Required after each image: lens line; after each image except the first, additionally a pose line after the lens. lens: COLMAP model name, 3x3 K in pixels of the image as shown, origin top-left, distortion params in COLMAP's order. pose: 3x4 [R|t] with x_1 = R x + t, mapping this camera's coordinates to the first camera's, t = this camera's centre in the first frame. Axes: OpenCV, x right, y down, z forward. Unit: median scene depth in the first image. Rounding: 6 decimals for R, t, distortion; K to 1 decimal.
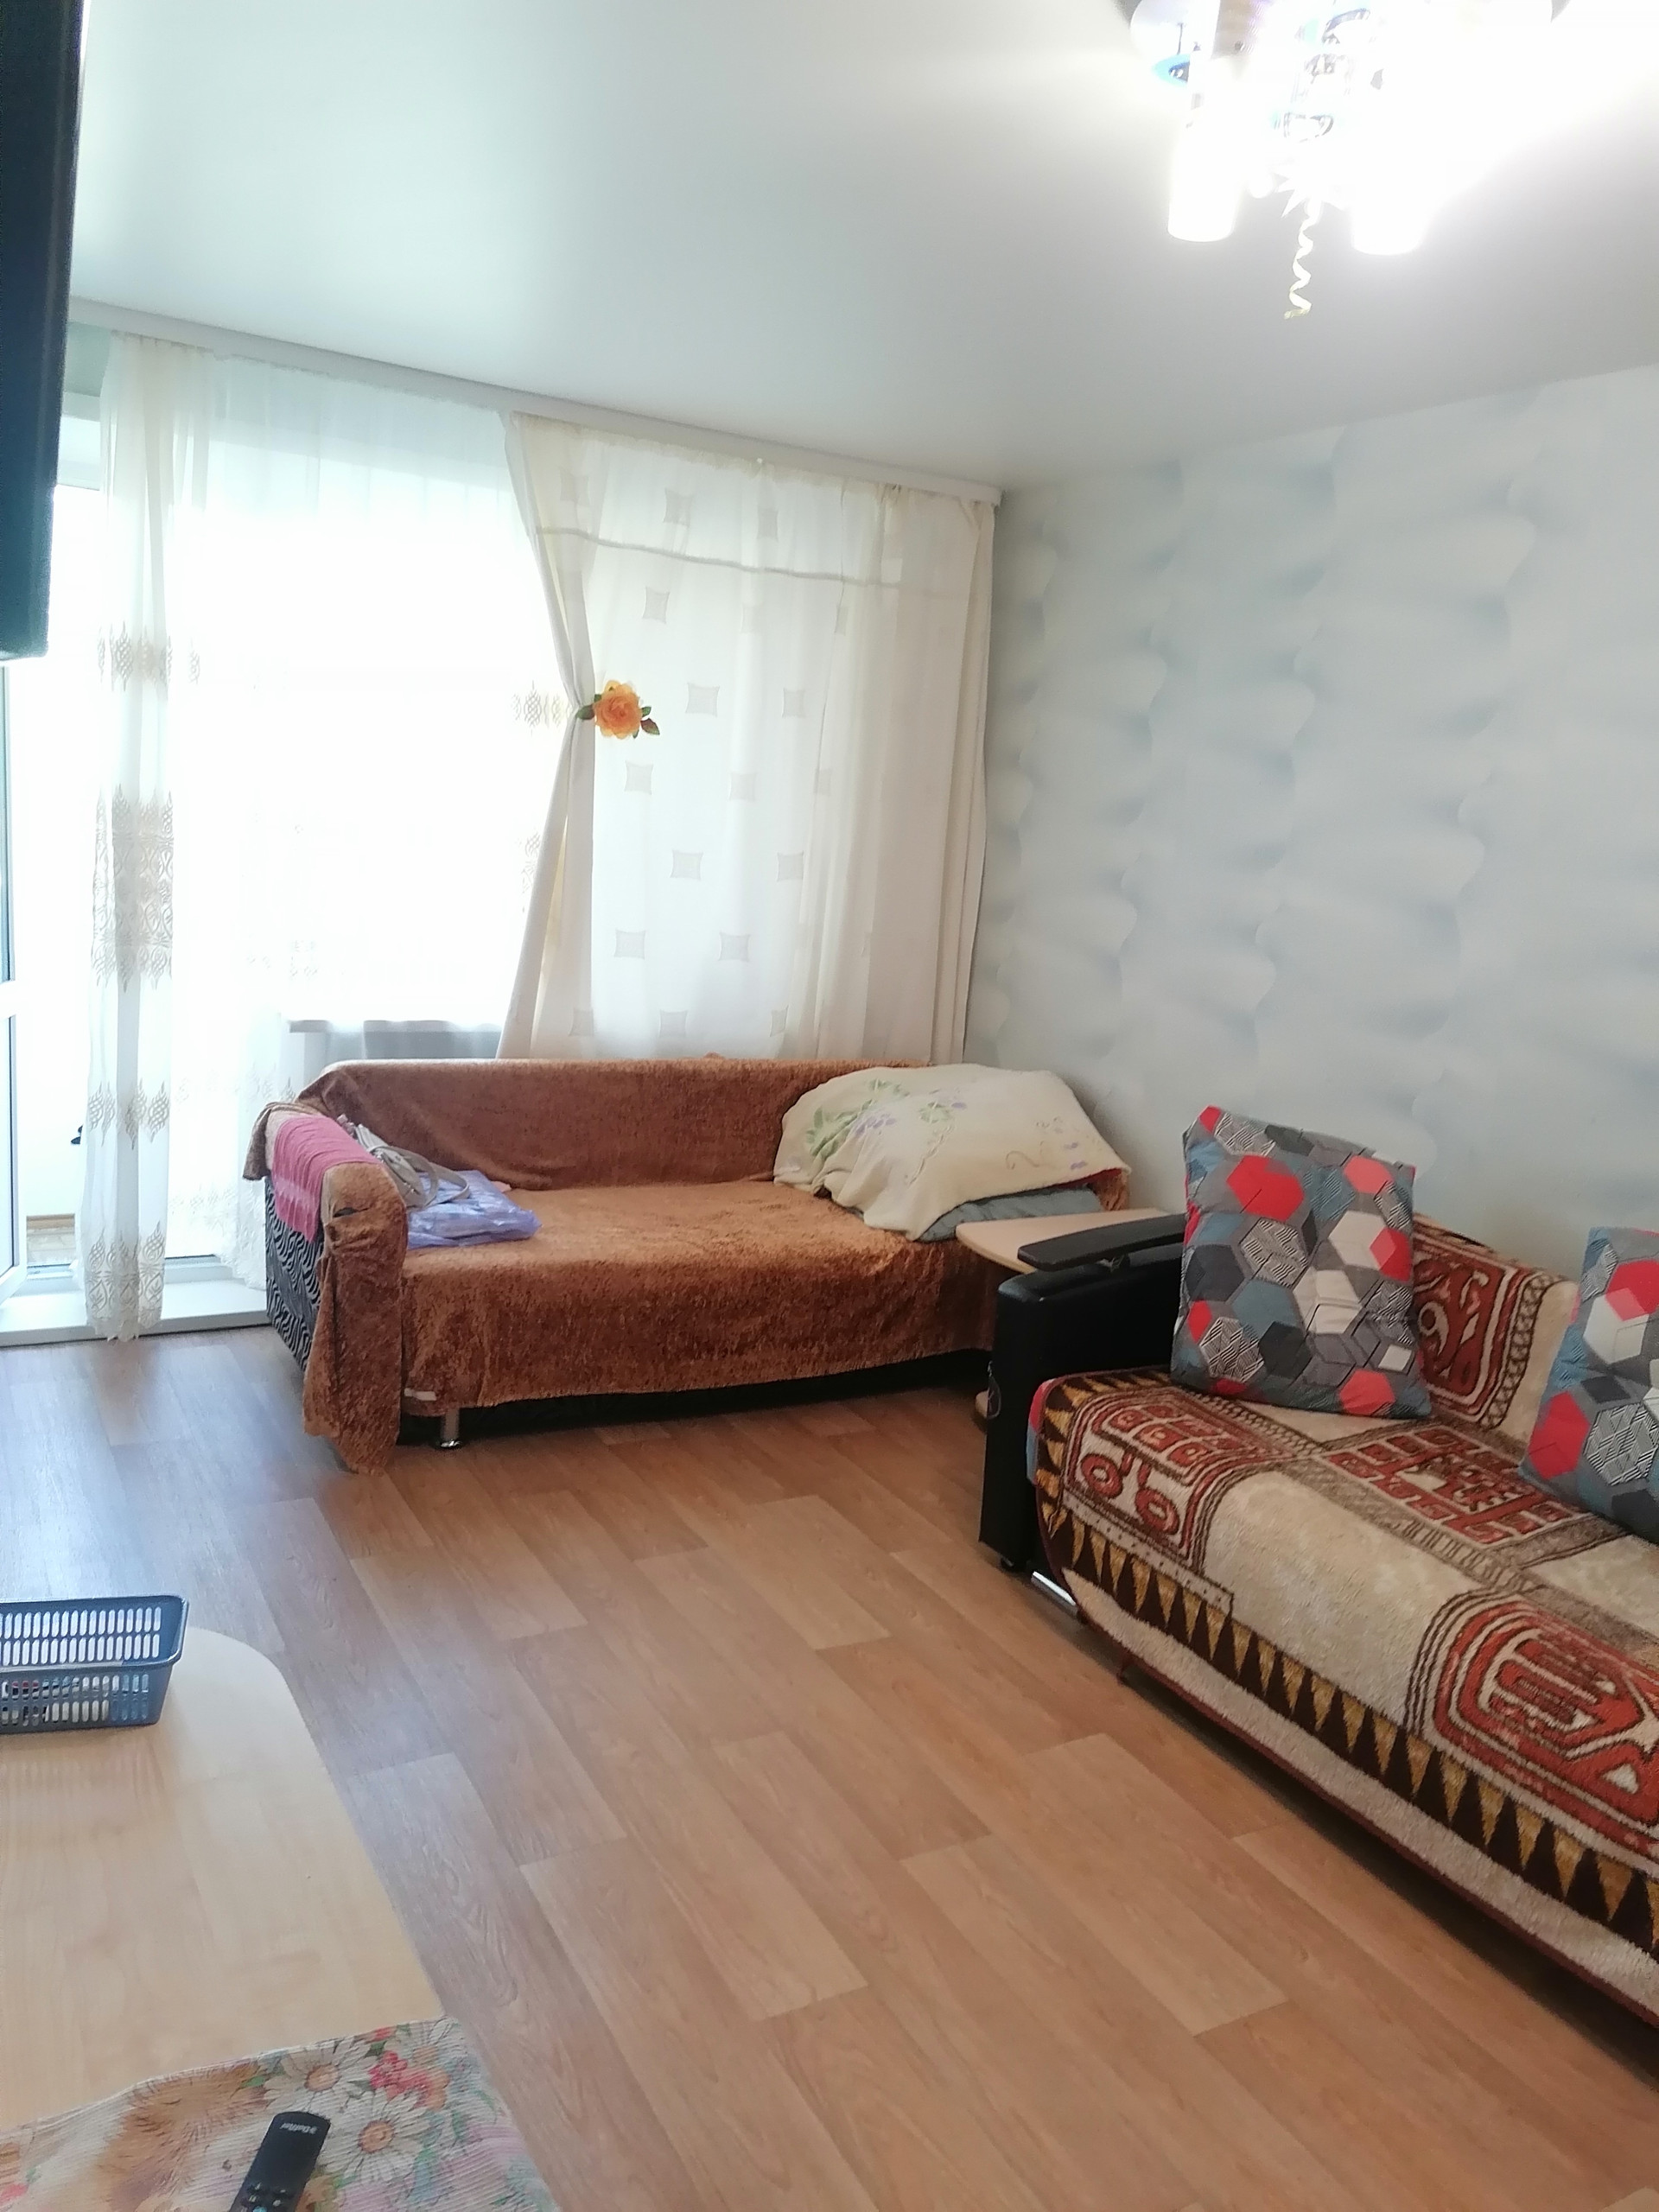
lens RADIAL K [[1684.6, 0, 839.0], [0, 1684.6, 1118.1], [0, 0, 1]] dist [0.148006, -0.153663]
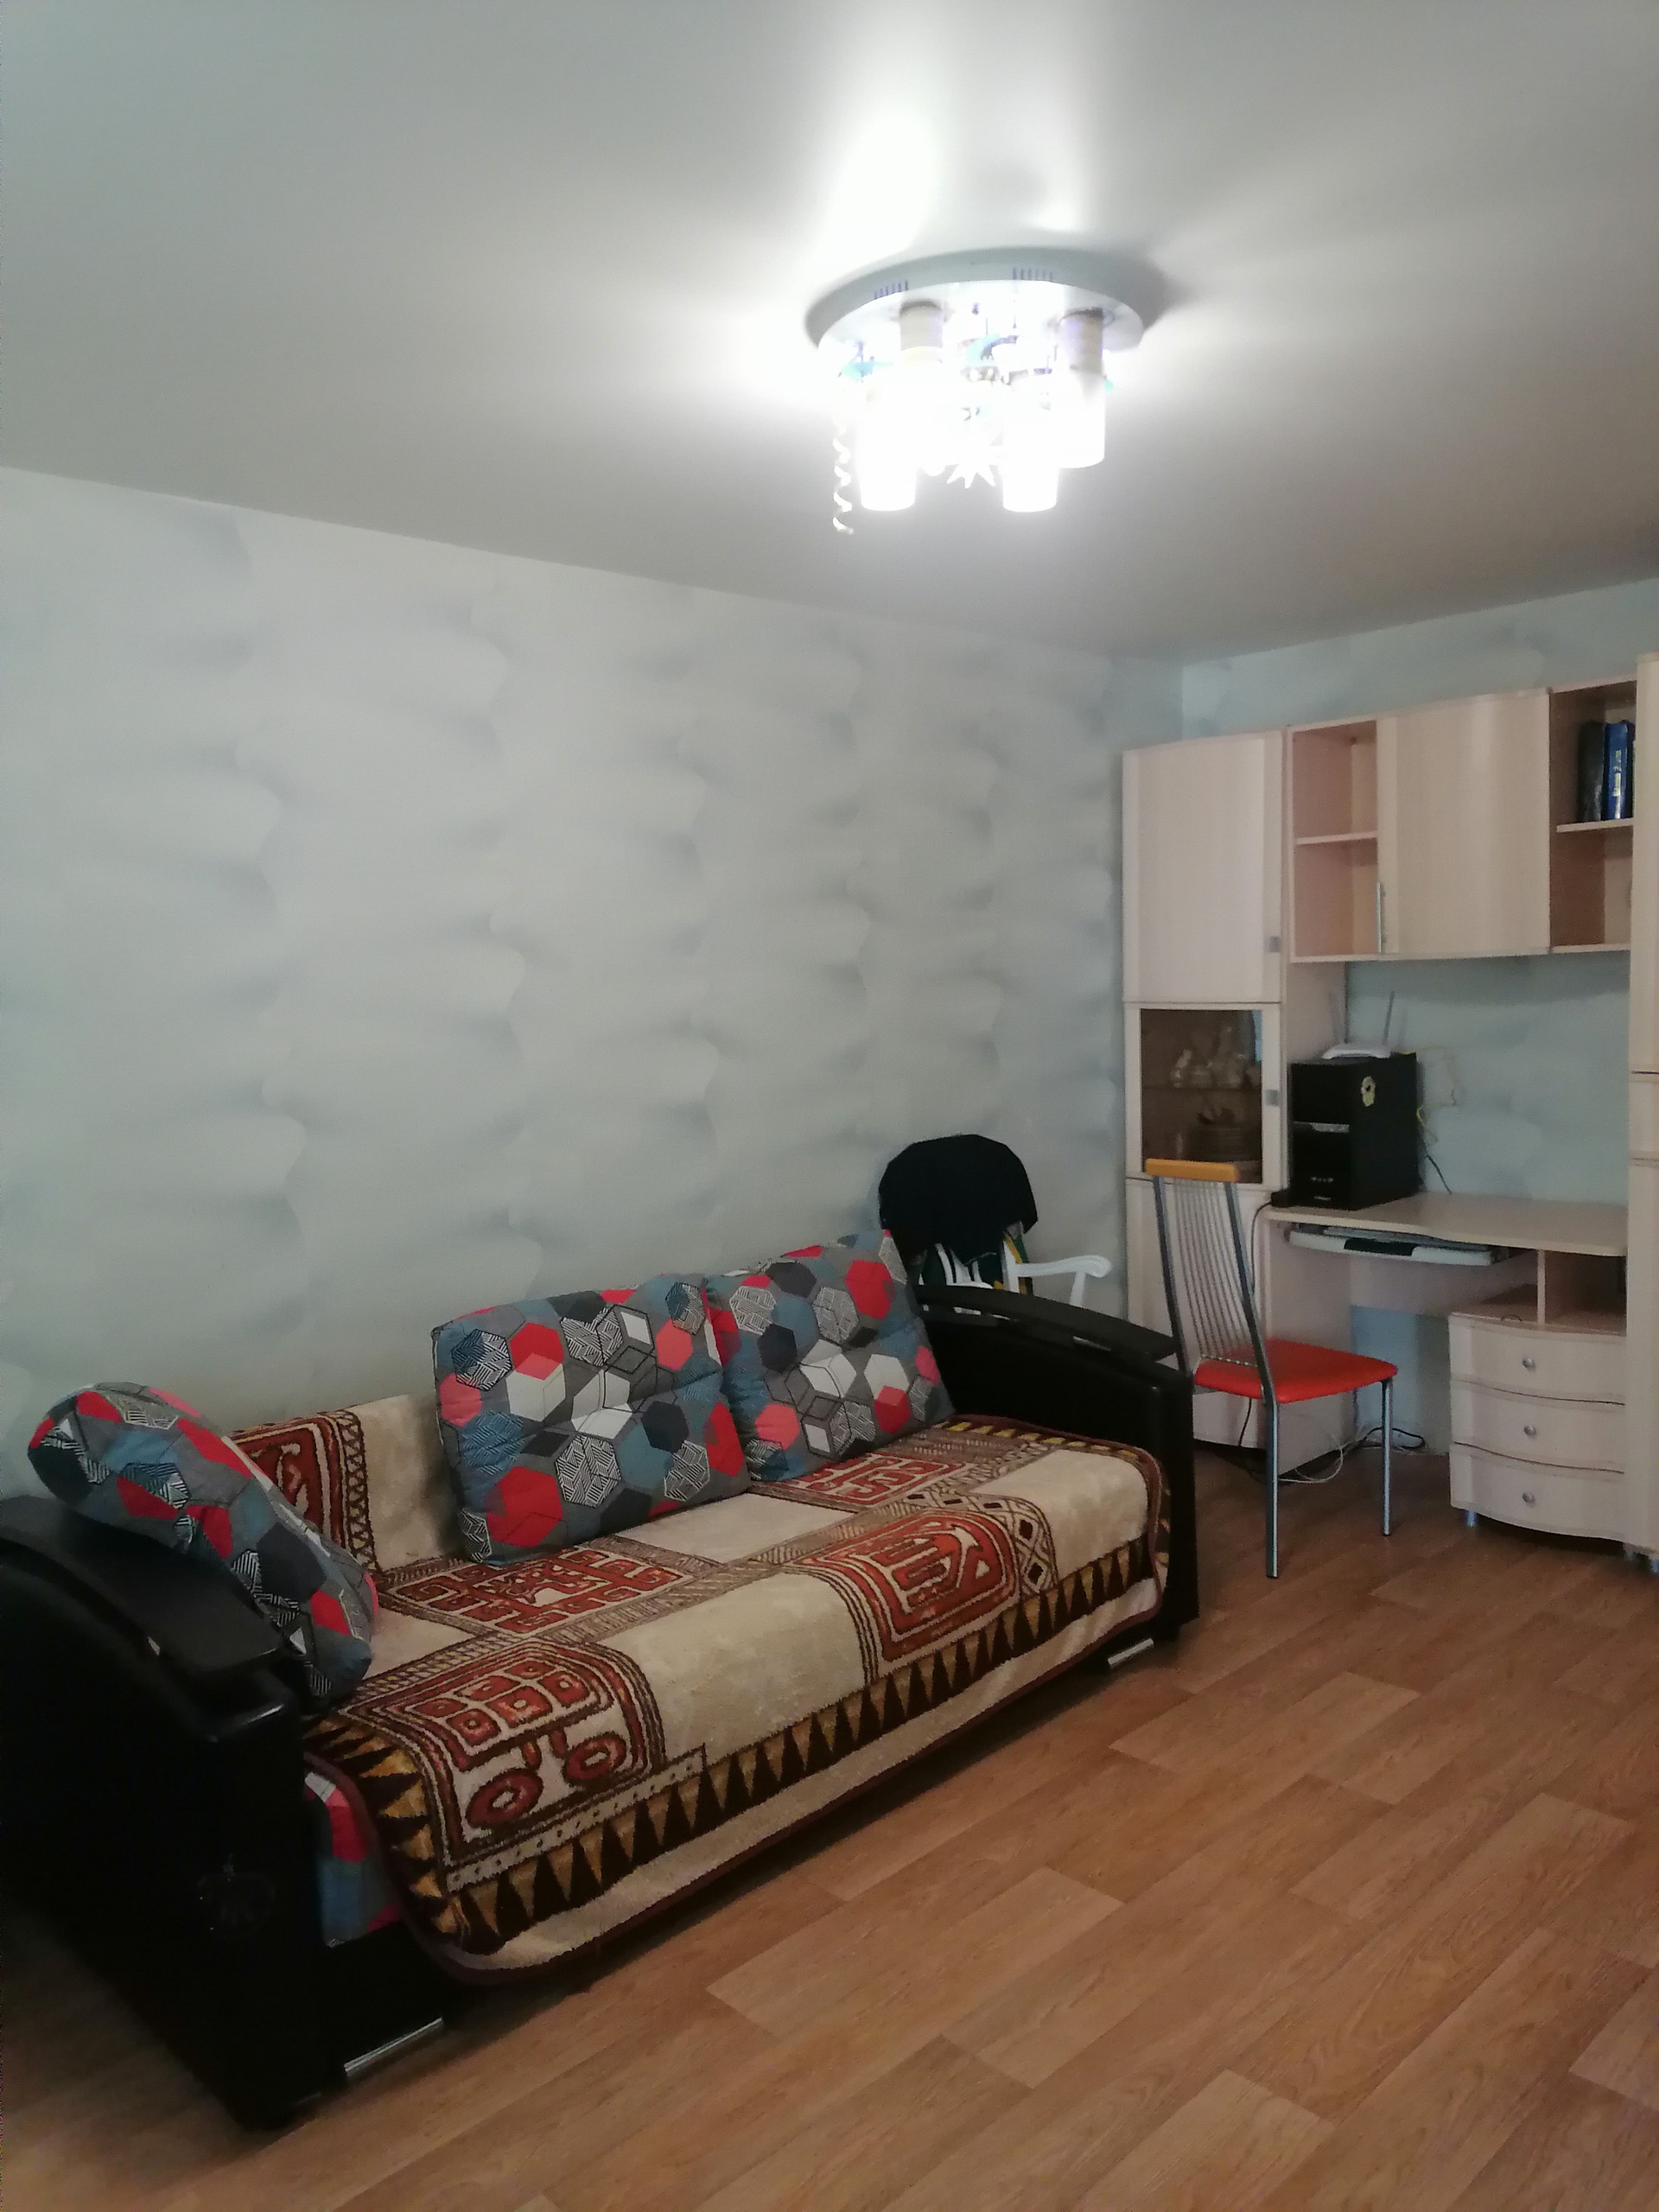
lens RADIAL K [[1684.6, 0, 839.0], [0, 1684.6, 1118.1], [0, 0, 1]] dist [0.148006, -0.153663]
pose [[-0.274482, -0.163243, 0.947634, -0.653273], [0.190741, 0.956660, 0.220046, -0.264324], [-0.942485, 0.241151, -0.231449, 1.042794]]
